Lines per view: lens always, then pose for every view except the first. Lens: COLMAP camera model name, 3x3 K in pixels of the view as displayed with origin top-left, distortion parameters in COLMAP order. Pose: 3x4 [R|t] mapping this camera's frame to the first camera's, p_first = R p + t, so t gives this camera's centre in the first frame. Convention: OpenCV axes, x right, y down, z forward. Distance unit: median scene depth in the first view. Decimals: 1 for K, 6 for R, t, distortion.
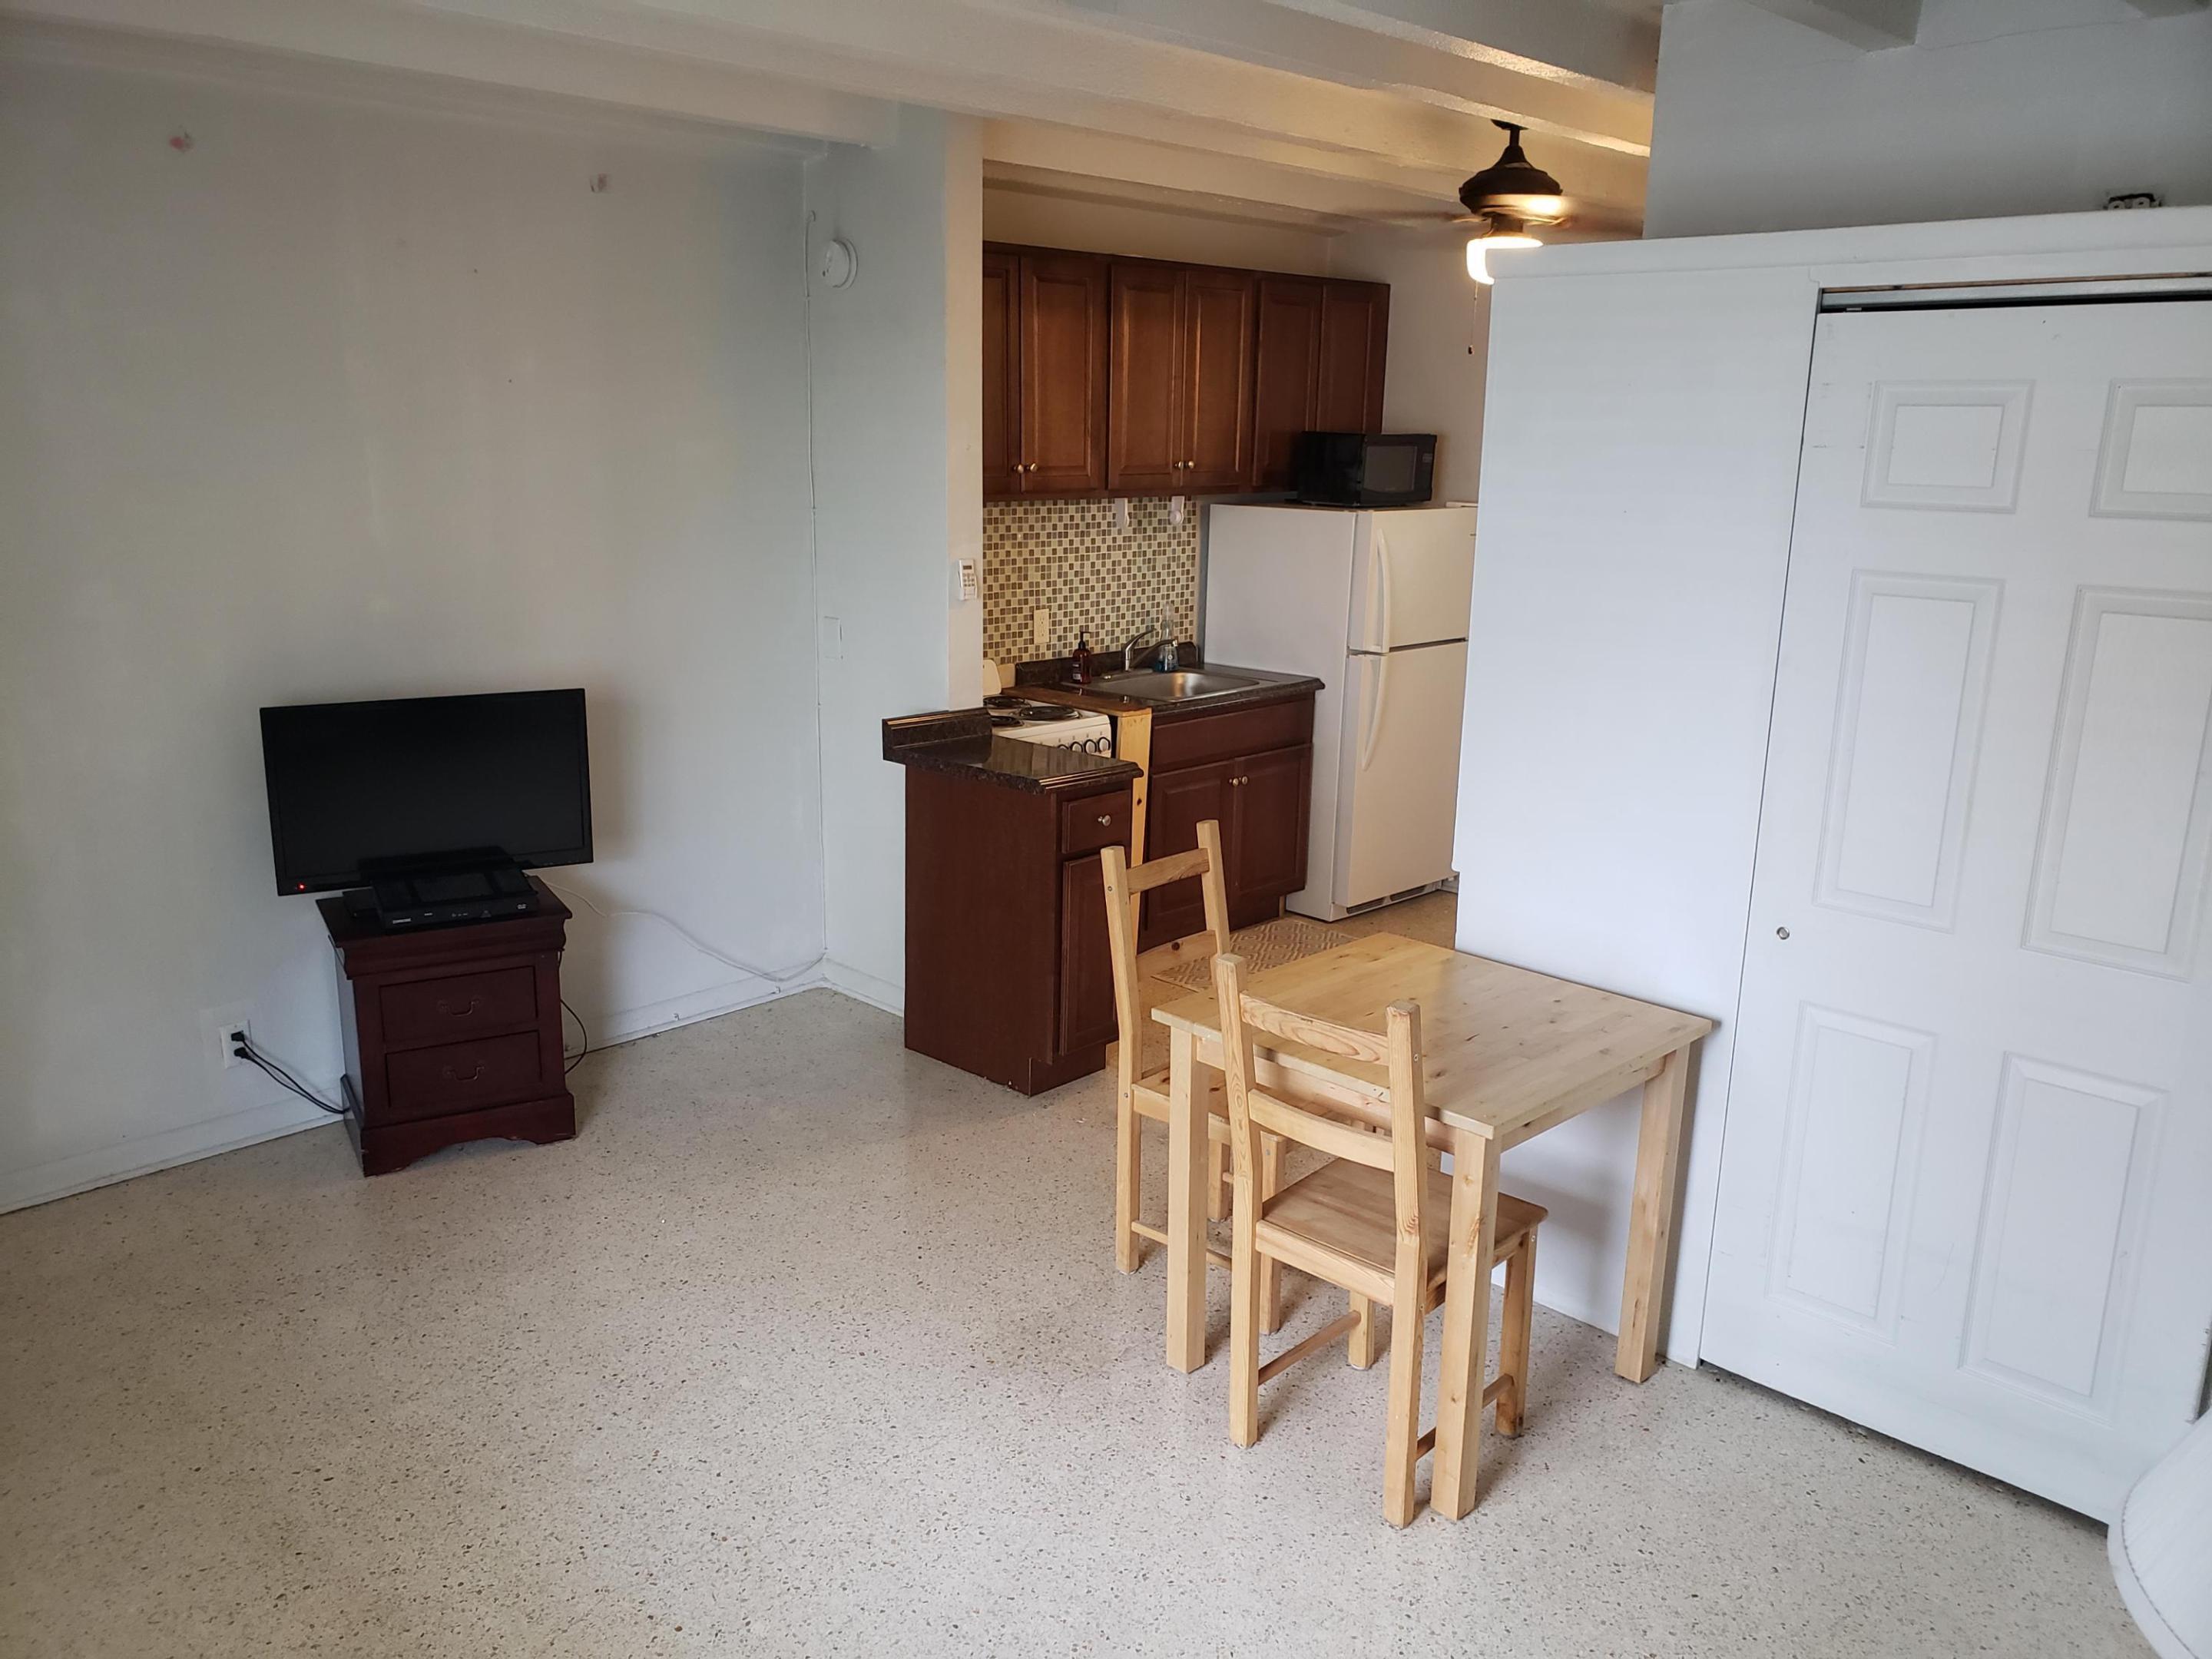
lens RADIAL K [[1690.3, 0, 1097.1], [0, 1690.3, 827.9], [0, 0, 1]] dist [-0.016305, -0.013544]
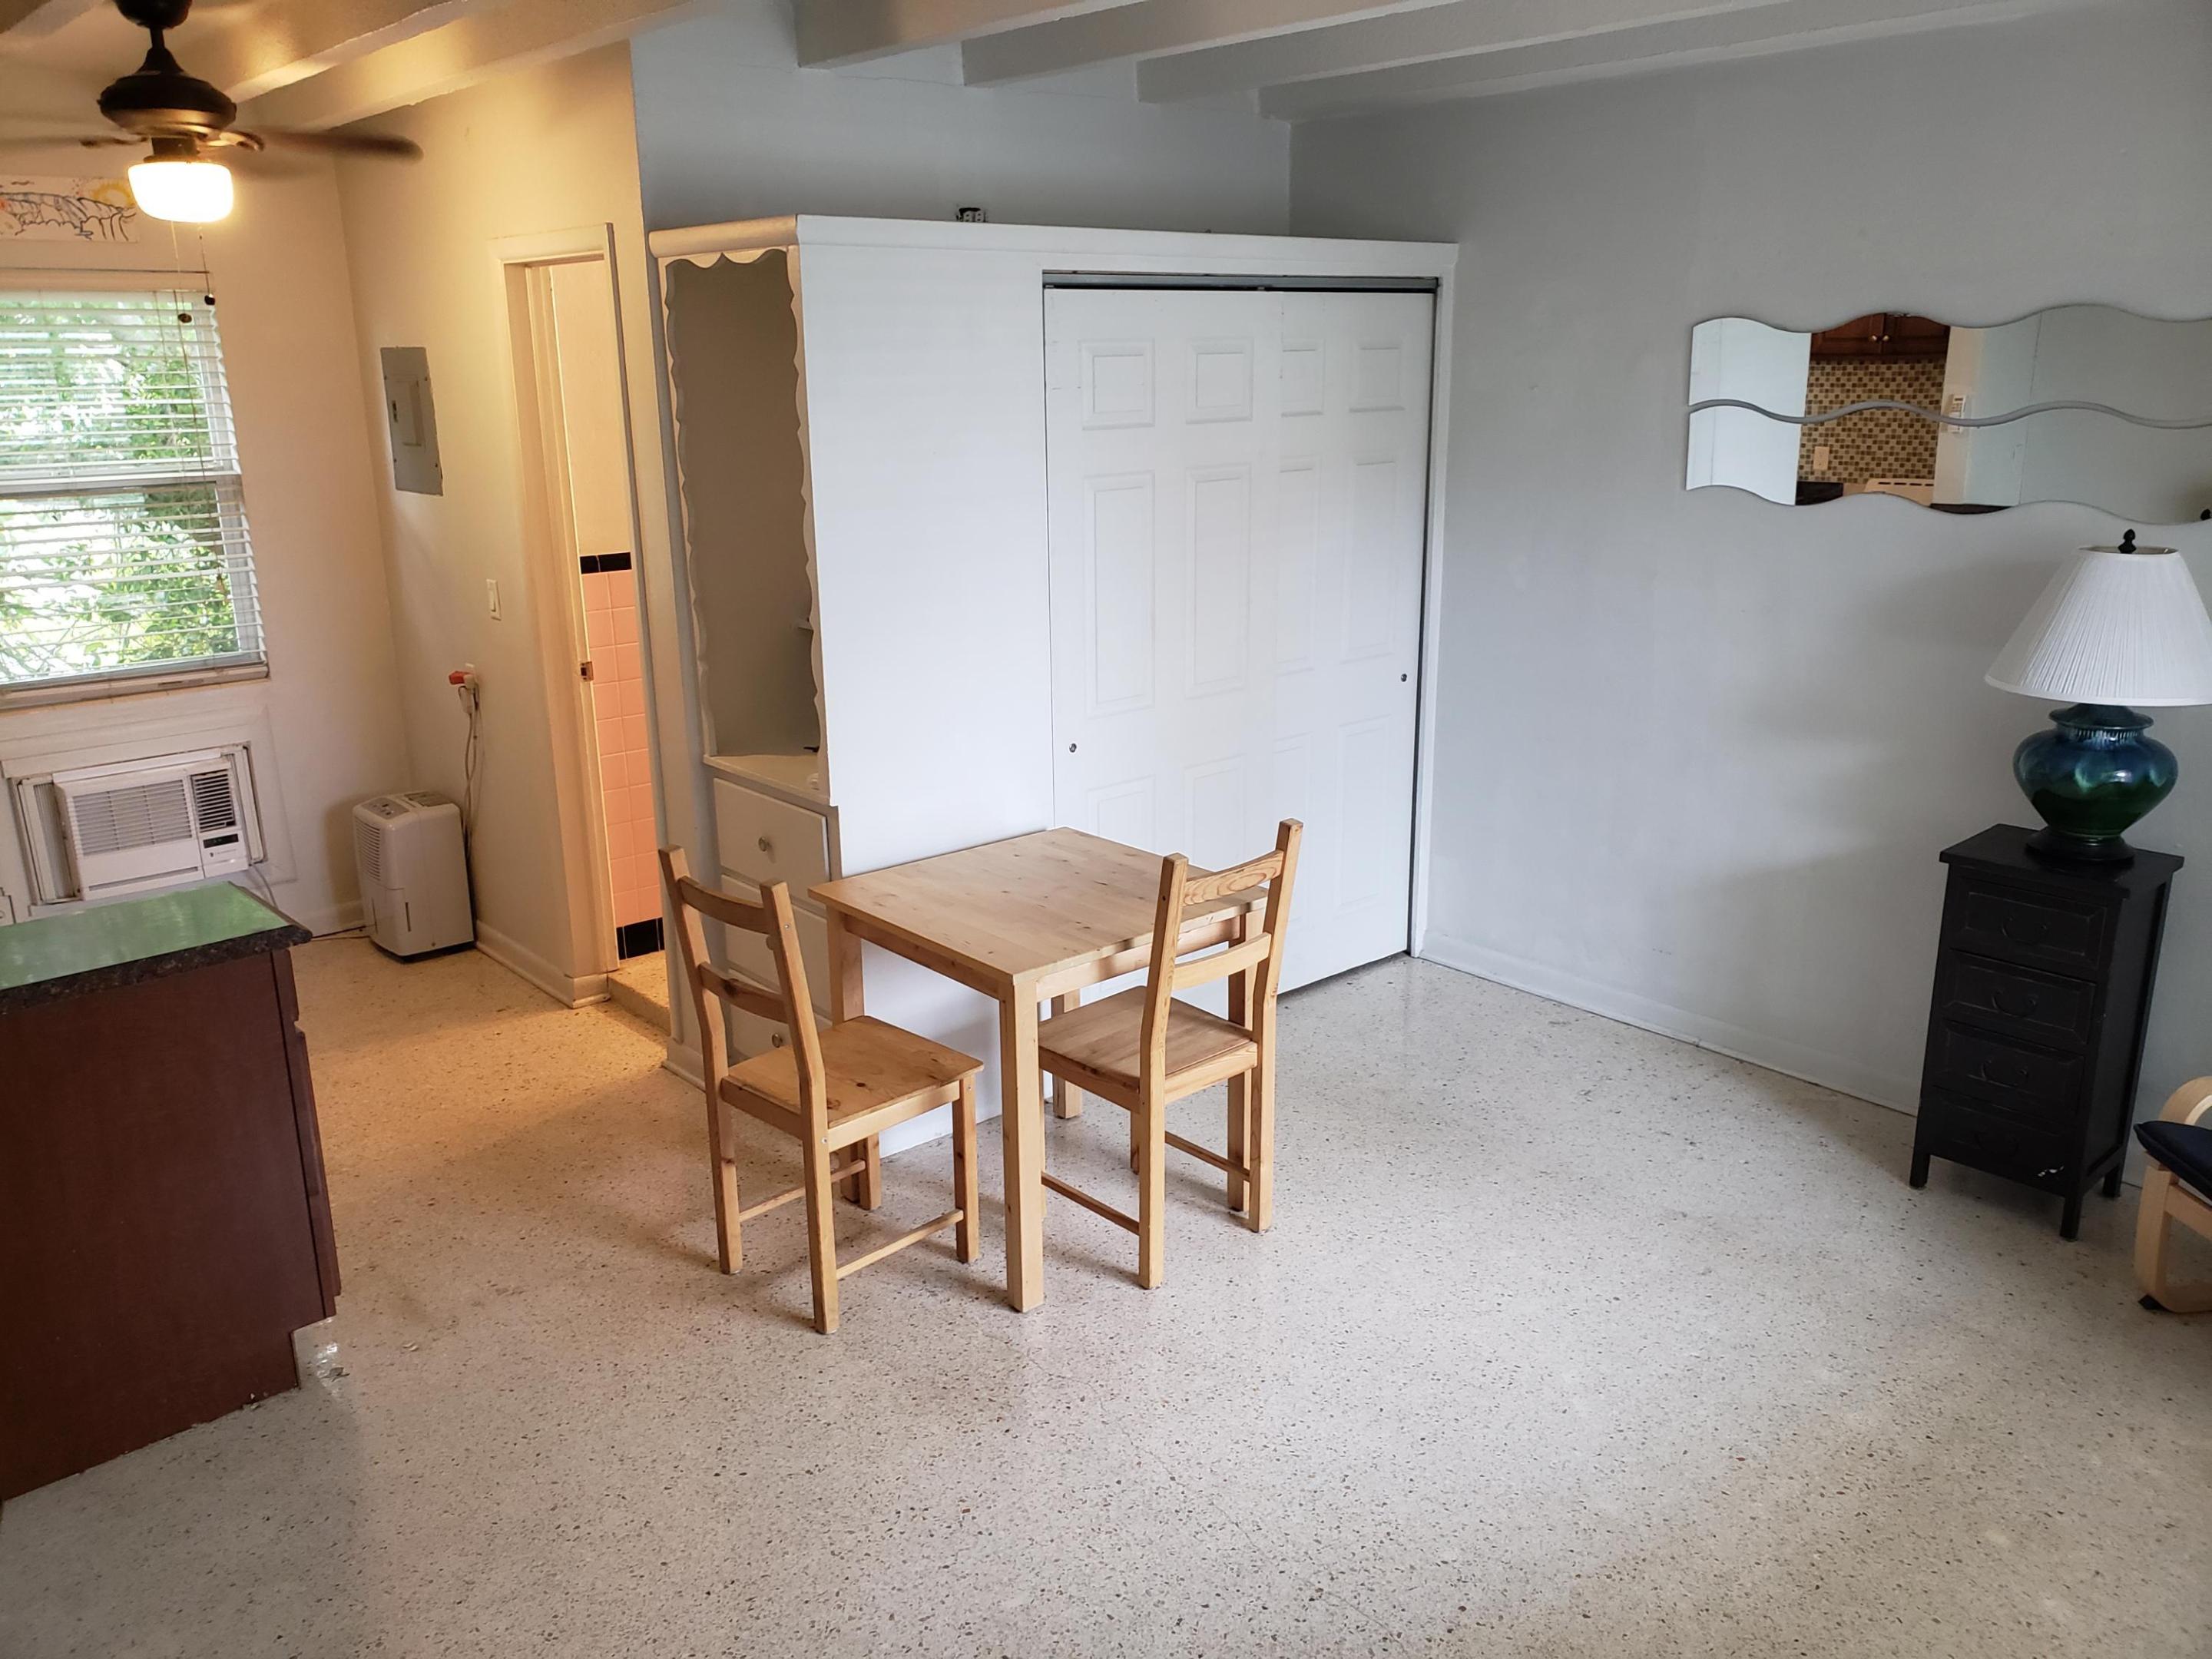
lens RADIAL K [[1690.3, 0, 1099.4], [0, 1690.3, 832.6], [0, 0, 1]] dist [-0.016305, -0.013544]
pose [[0.054932, -0.275001, 0.959873, -0.961831], [0.250812, 0.934303, 0.253322, -0.223700], [-0.966476, 0.226832, 0.120297, 0.867834]]
